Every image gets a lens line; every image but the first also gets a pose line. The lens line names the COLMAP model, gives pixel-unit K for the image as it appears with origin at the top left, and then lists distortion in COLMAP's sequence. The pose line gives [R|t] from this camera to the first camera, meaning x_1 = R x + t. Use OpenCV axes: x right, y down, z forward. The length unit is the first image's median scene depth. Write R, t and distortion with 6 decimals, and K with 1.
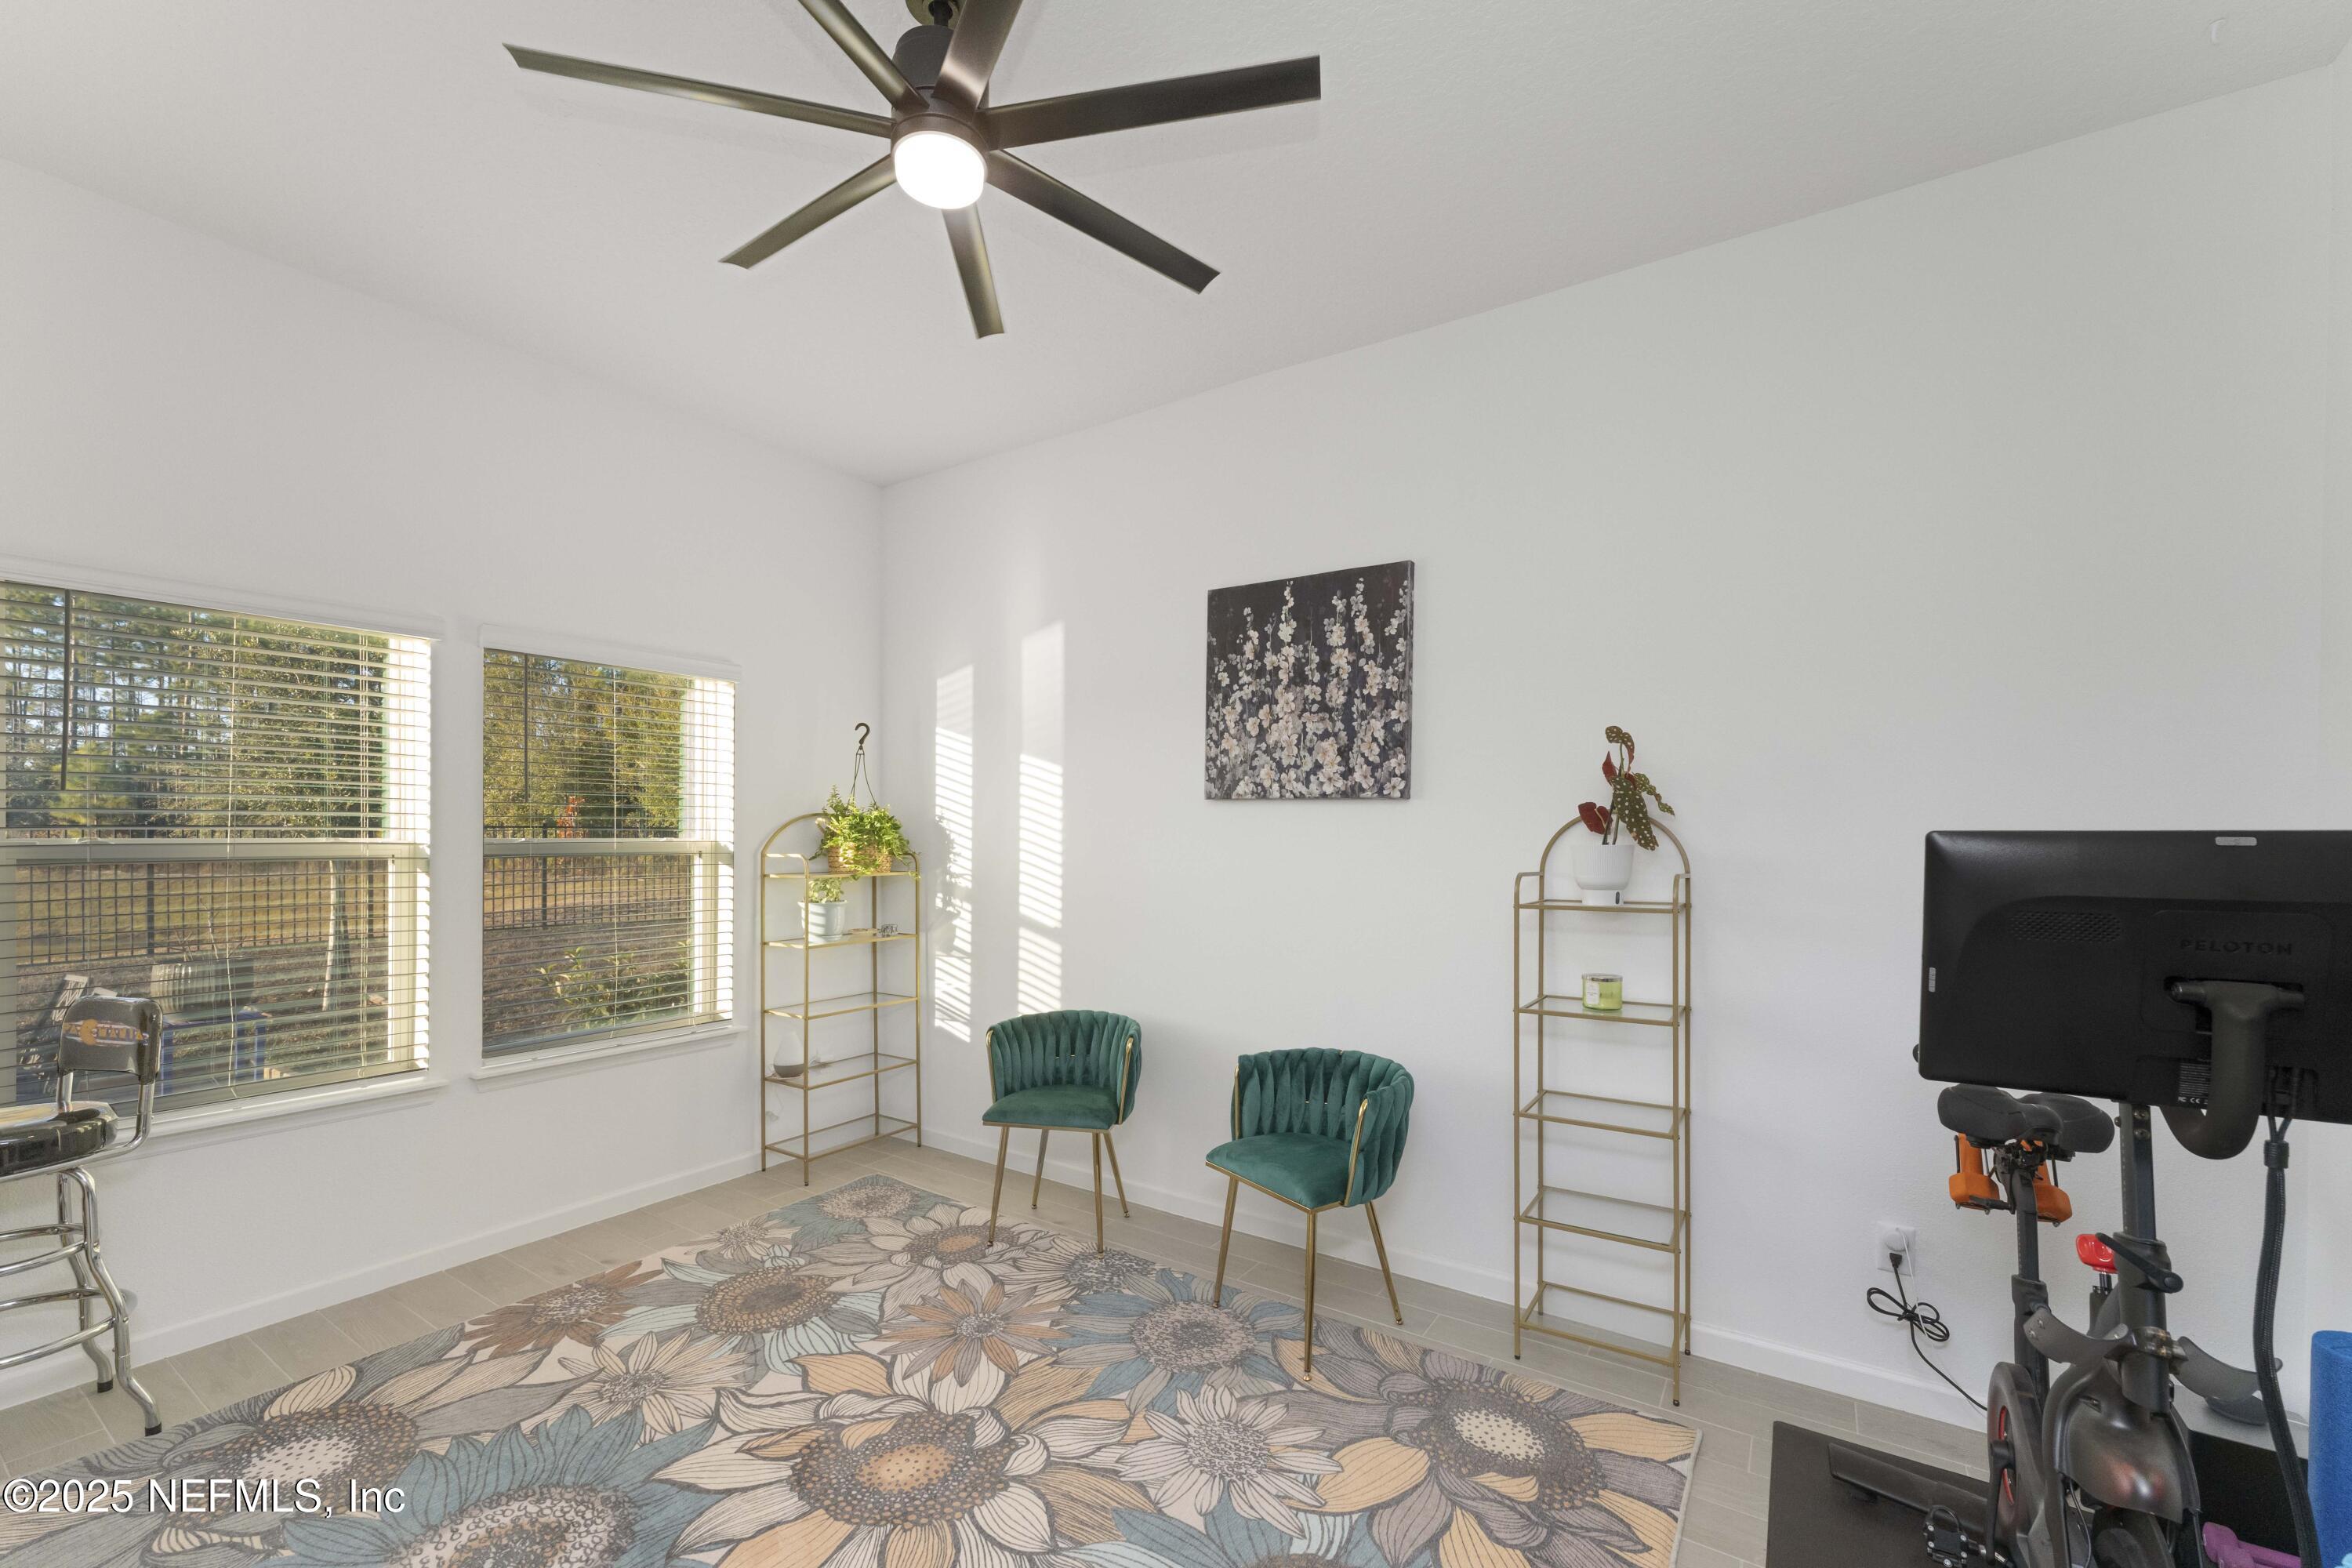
lens RADIAL K [[936.5, 0, 1151.2], [0, 936.5, 845.1], [0, 0, 1]] dist [-0.001311, 0.000196]
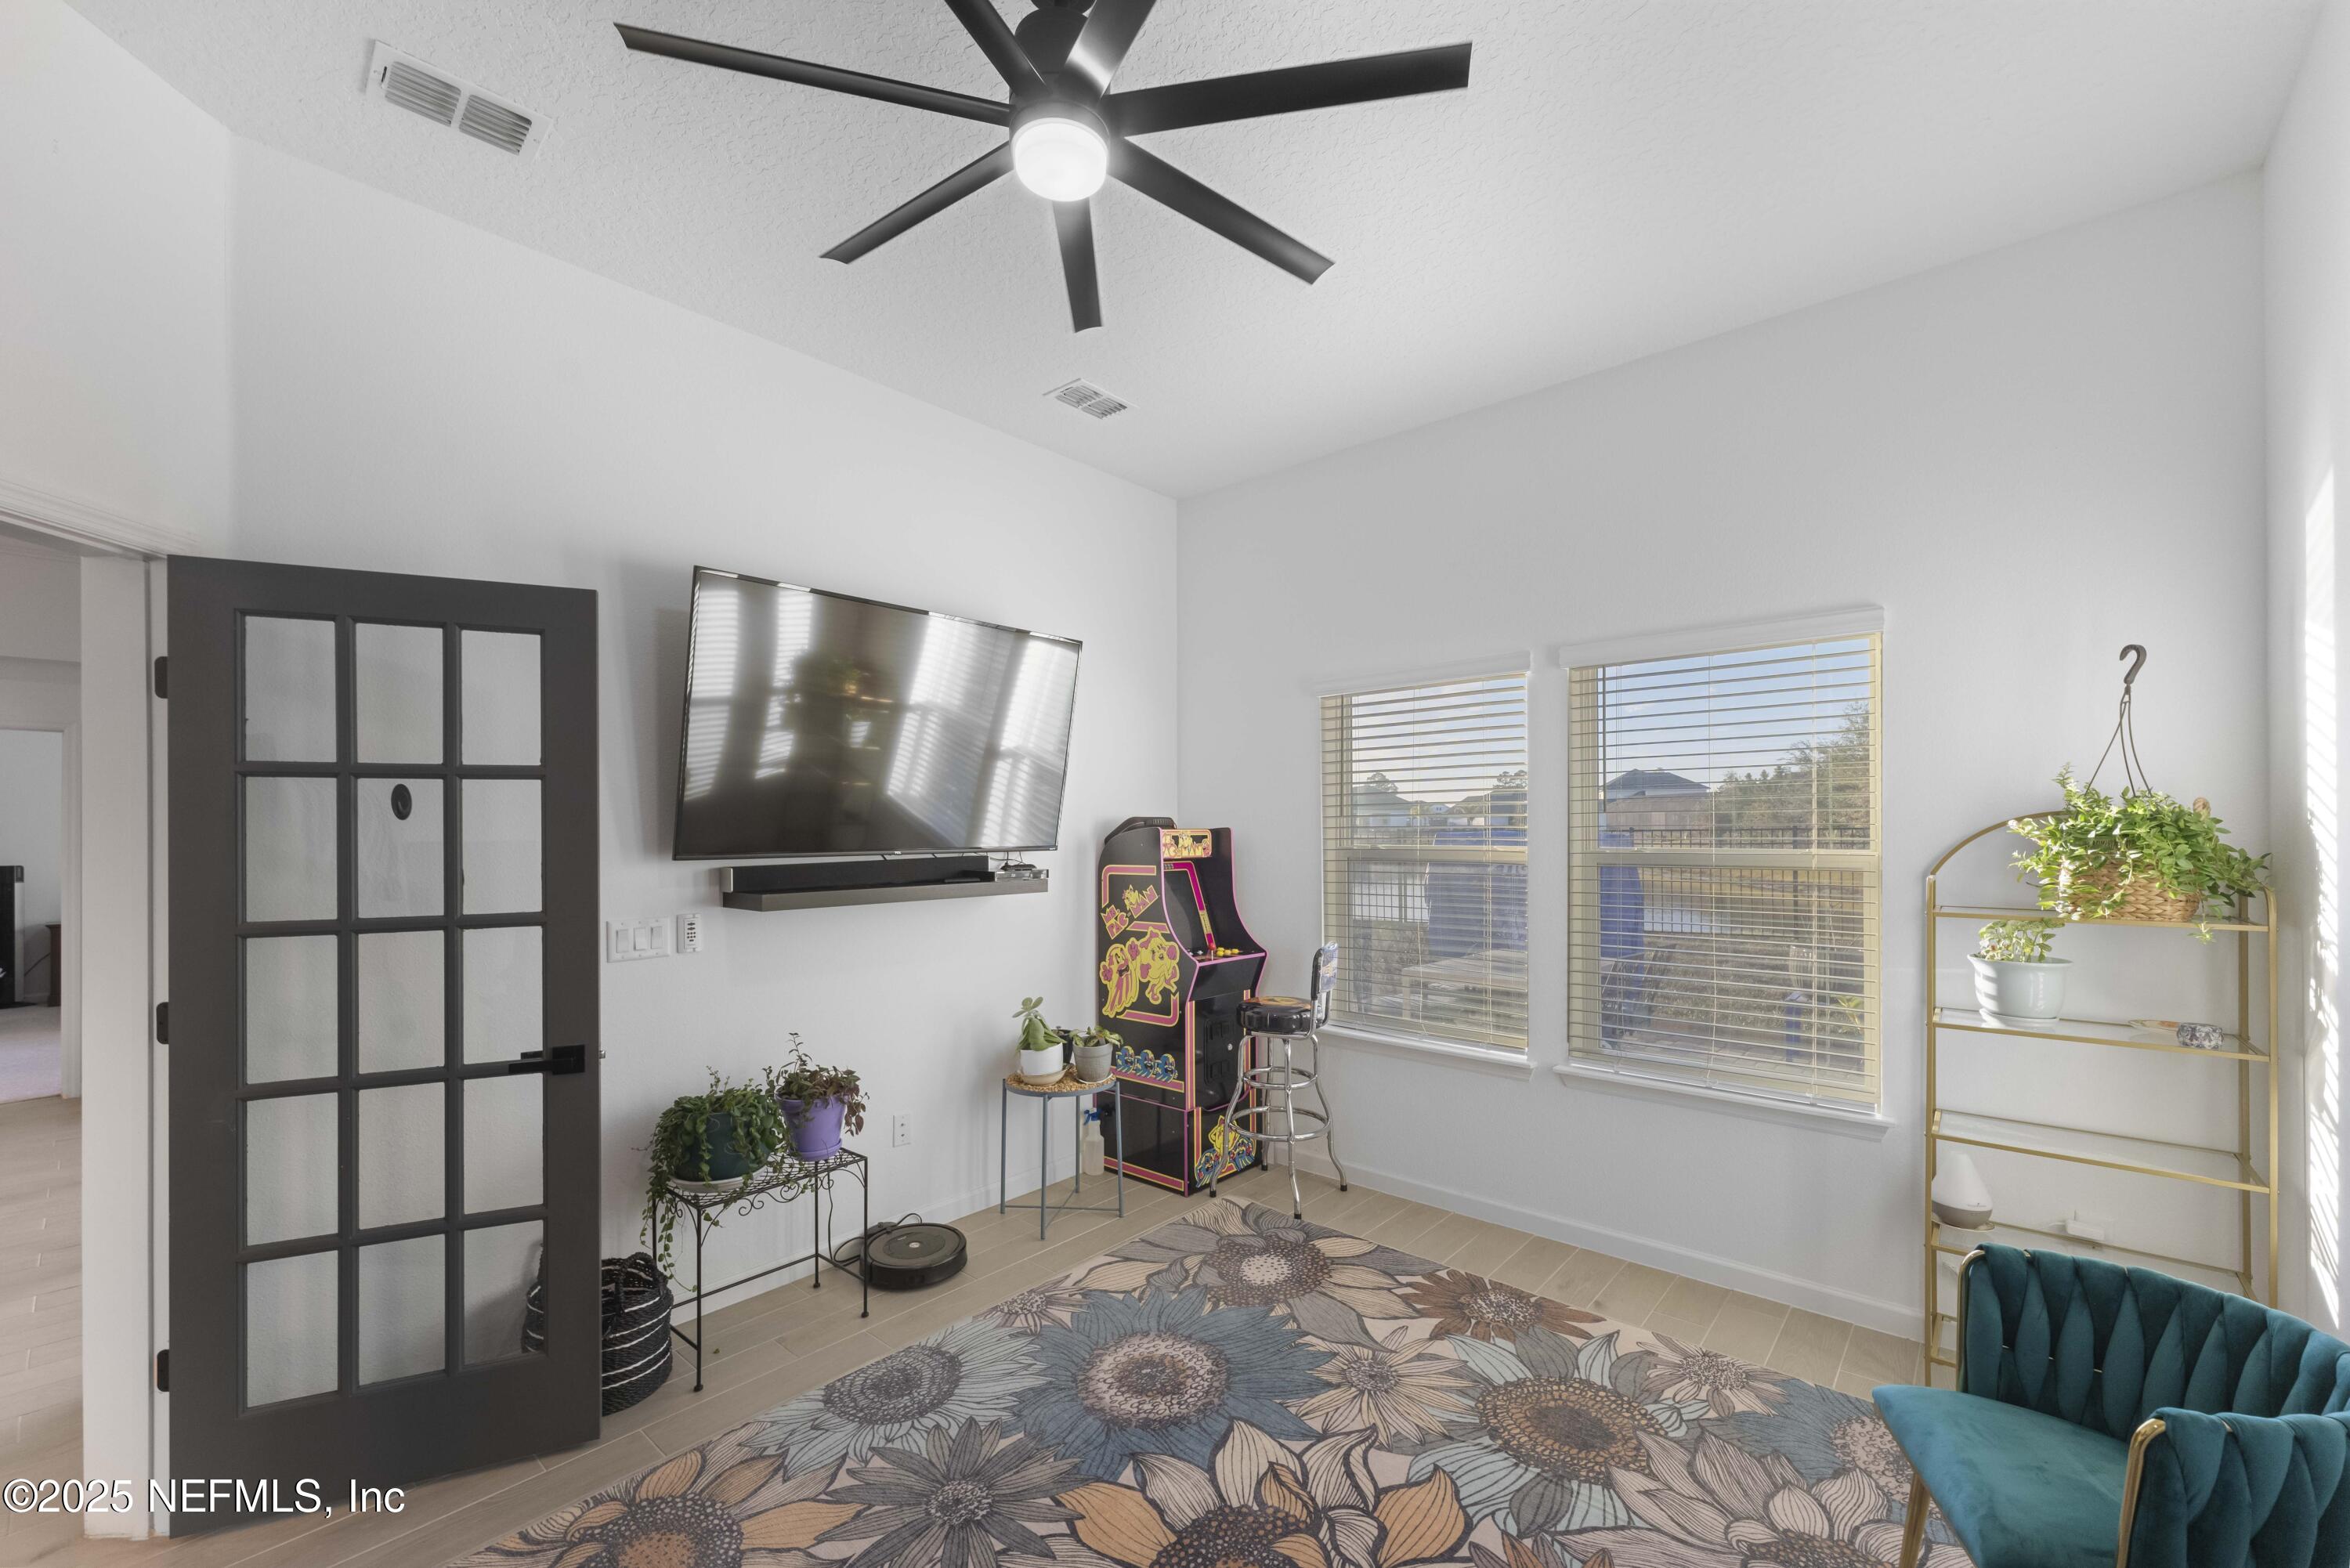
lens RADIAL K [[935.6, 0, 1191.4], [0, 935.6, 835.9], [0, 0, 1]] dist [-0.001311, 0.000196]
pose [[-0.097712, 0.000702, -0.995215, 0.473450], [-0.006310, 0.999979, 0.001325, -0.026086], [0.995195, 0.006409, -0.097705, 0.832281]]
